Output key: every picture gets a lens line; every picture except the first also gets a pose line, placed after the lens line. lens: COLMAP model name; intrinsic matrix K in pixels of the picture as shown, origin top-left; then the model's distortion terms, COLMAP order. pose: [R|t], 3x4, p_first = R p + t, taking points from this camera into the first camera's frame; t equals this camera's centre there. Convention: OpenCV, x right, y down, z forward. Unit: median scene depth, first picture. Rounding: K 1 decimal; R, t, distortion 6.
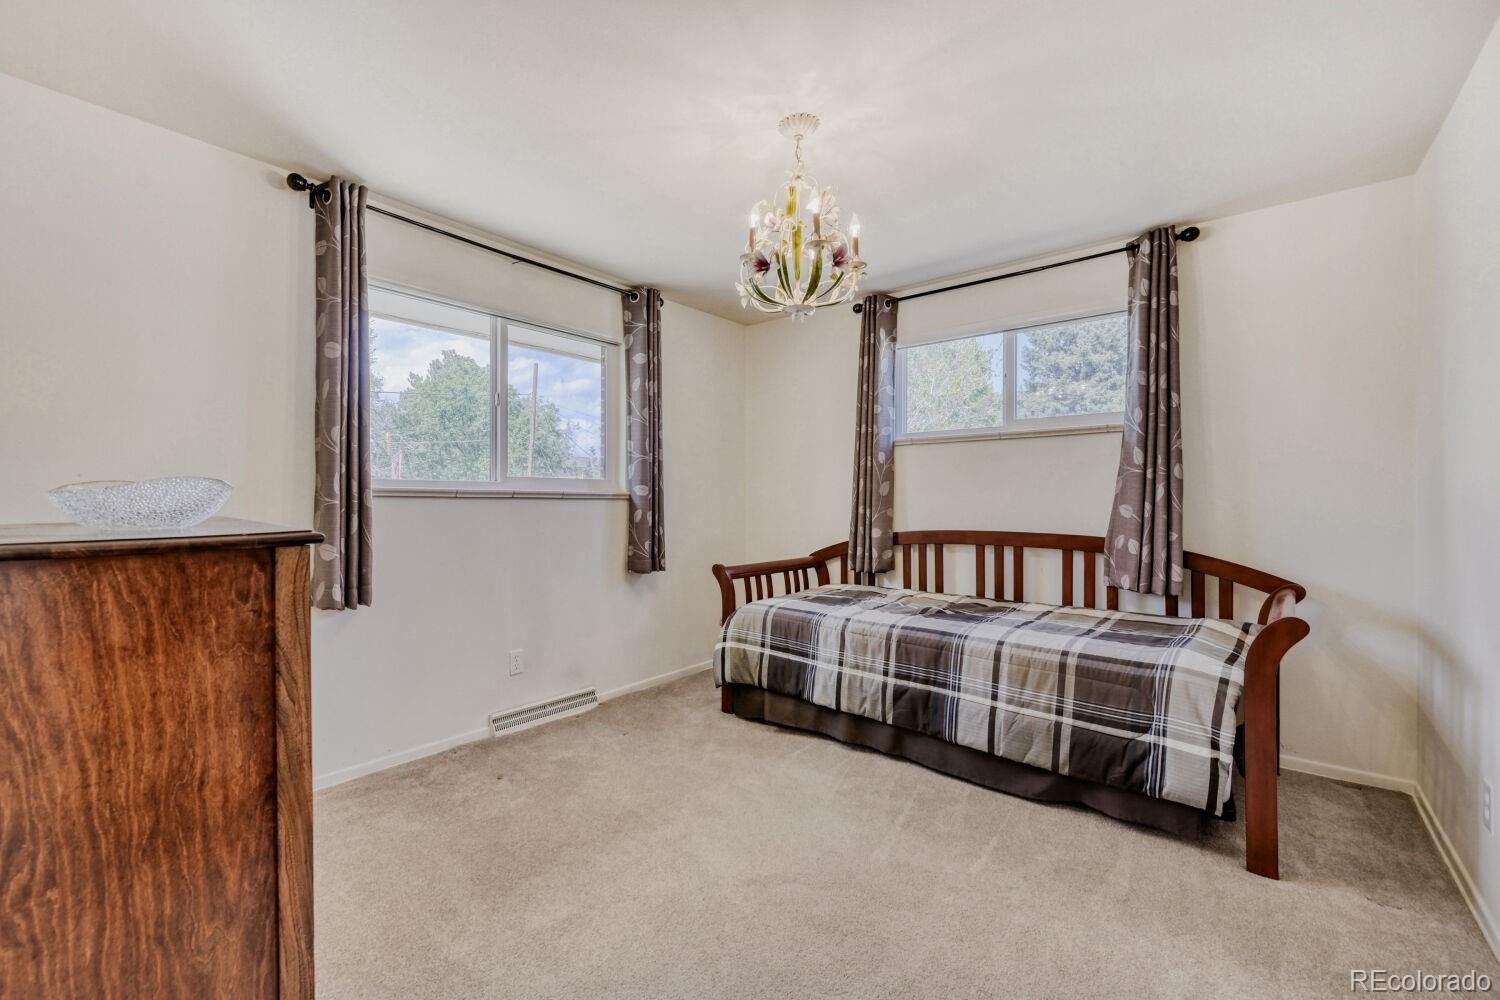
lens RADIAL K [[600.7, 0, 748.3], [0, 600.7, 513.7], [0, 0, 1]] dist [-0.003780, -0.000012]
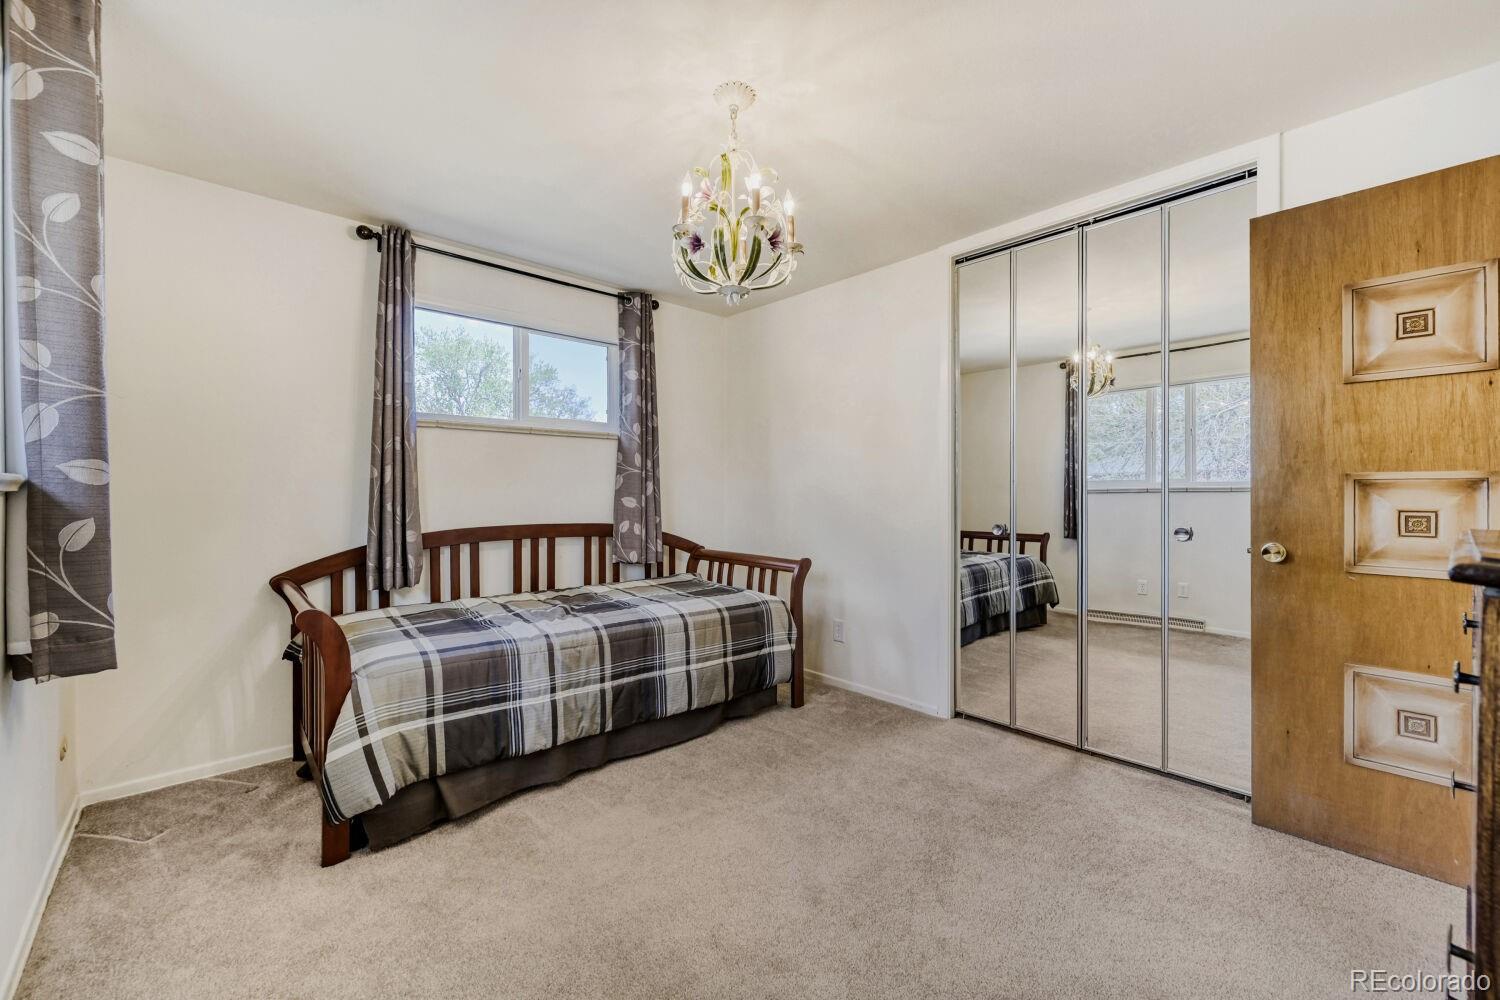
lens RADIAL K [[600.7, 0, 743.4], [0, 600.7, 485.2], [0, 0, 1]] dist [-0.003780, -0.000012]
pose [[0.154048, 0.013358, 0.987973, -0.601156], [0.017675, 0.999711, -0.016273, -0.015515], [-0.987905, 0.019969, 0.153768, 0.573648]]
